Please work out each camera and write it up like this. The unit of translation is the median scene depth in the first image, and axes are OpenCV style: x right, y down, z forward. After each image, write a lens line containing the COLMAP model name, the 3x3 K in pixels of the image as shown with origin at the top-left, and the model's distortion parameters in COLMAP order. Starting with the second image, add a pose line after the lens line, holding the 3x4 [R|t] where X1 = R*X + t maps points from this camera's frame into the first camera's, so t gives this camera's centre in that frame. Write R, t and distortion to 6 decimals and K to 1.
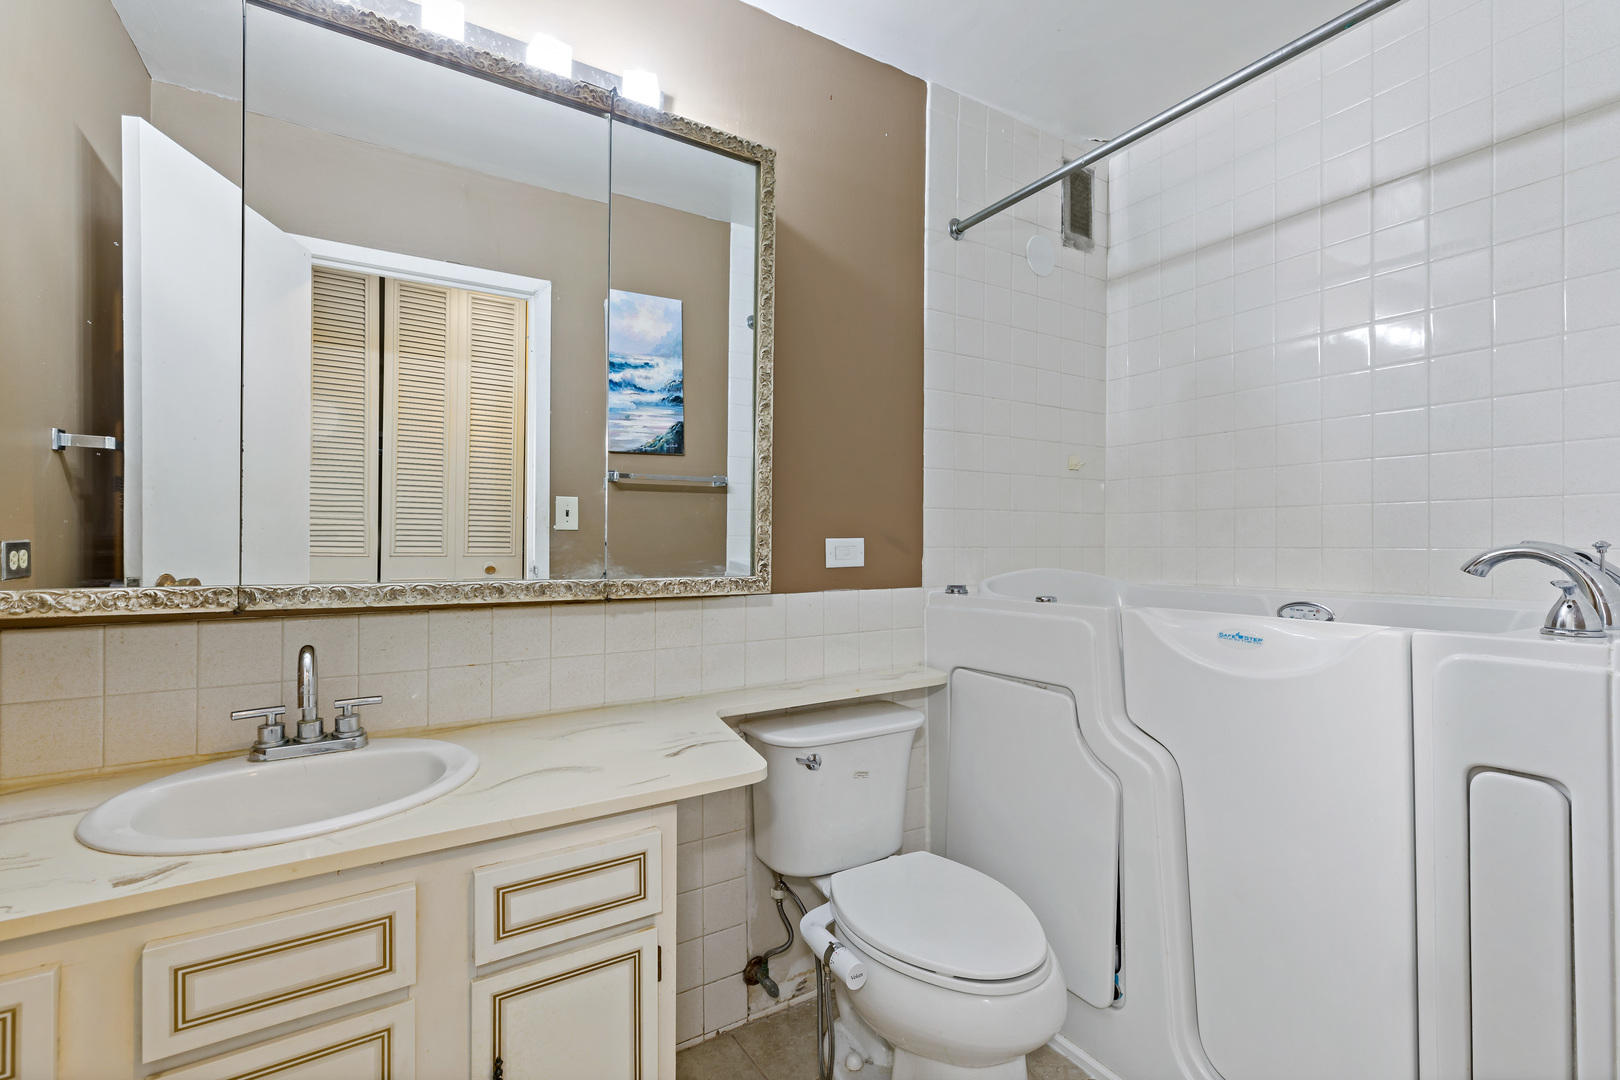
lens RADIAL K [[736.0, 0, 810.0], [0, 736.0, 540.0], [0, 0, 1]] dist [0.001554, 0.000546]
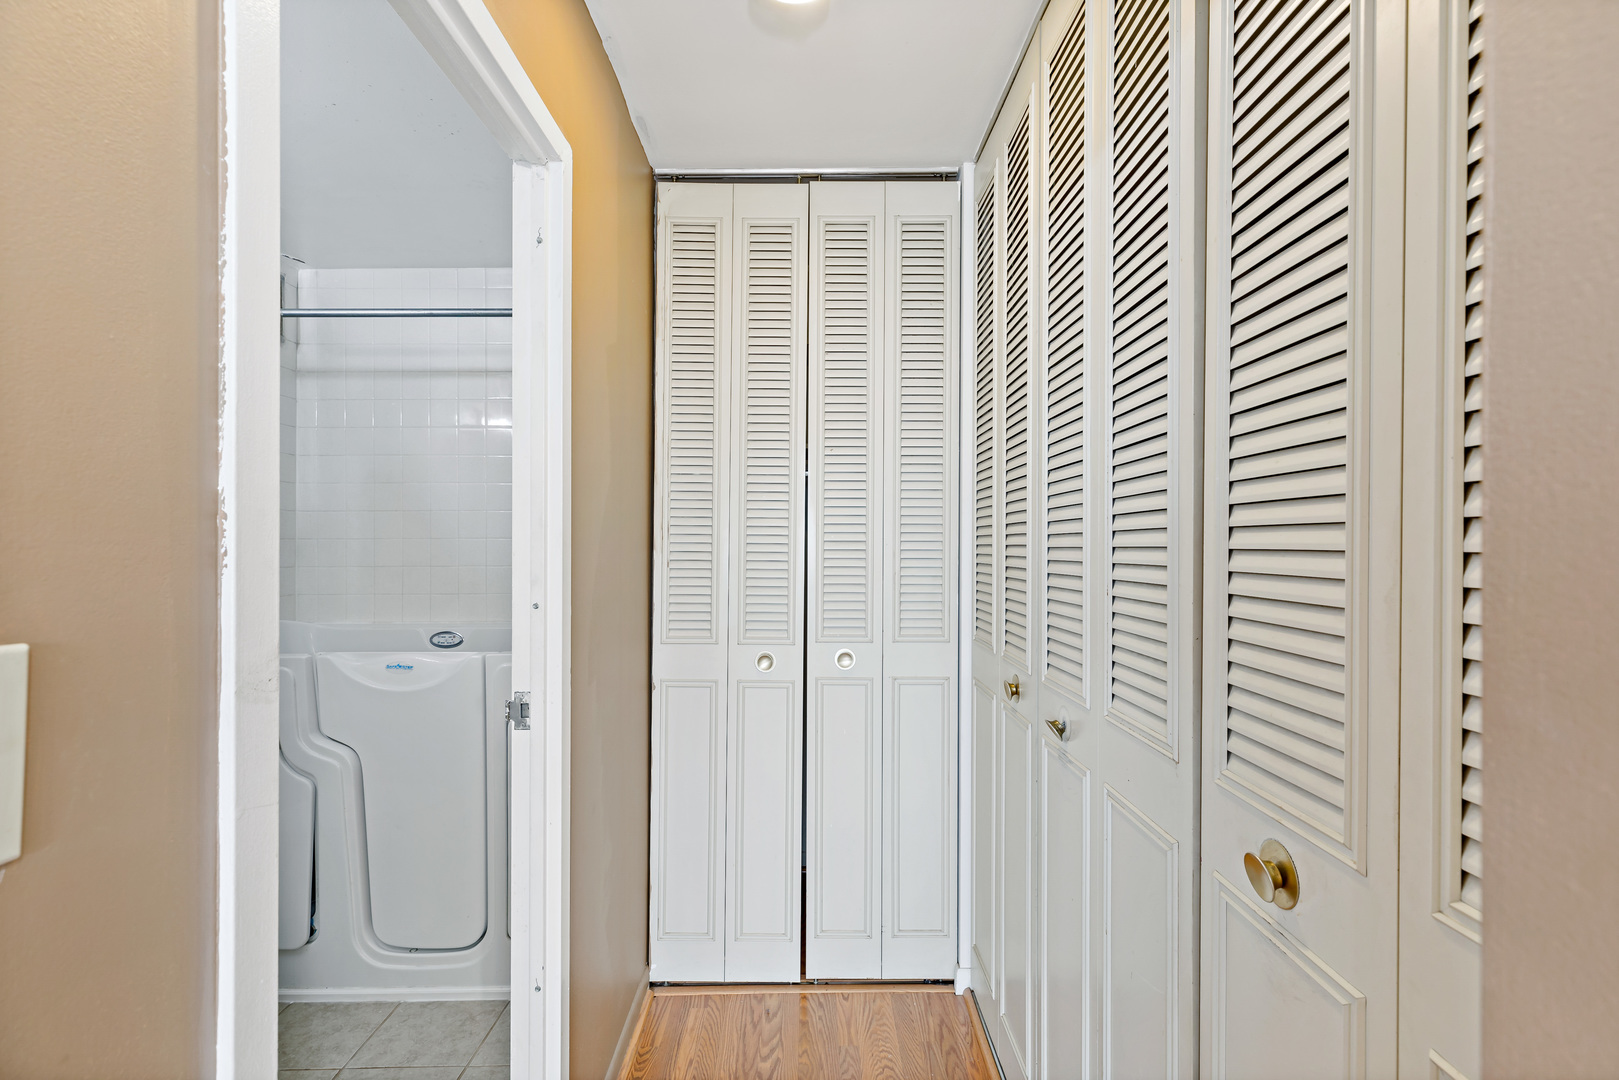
lens RADIAL K [[646.5, 0, 809.5], [0, 646.5, 540.0], [0, 0, 1]] dist [-0.000219, 0.000031]
pose [[0.484163, -0.003697, 0.874970, -0.166179], [-0.000644, 0.999989, 0.004581, -0.112423], [-0.874977, -0.002782, 0.484156, -0.352270]]
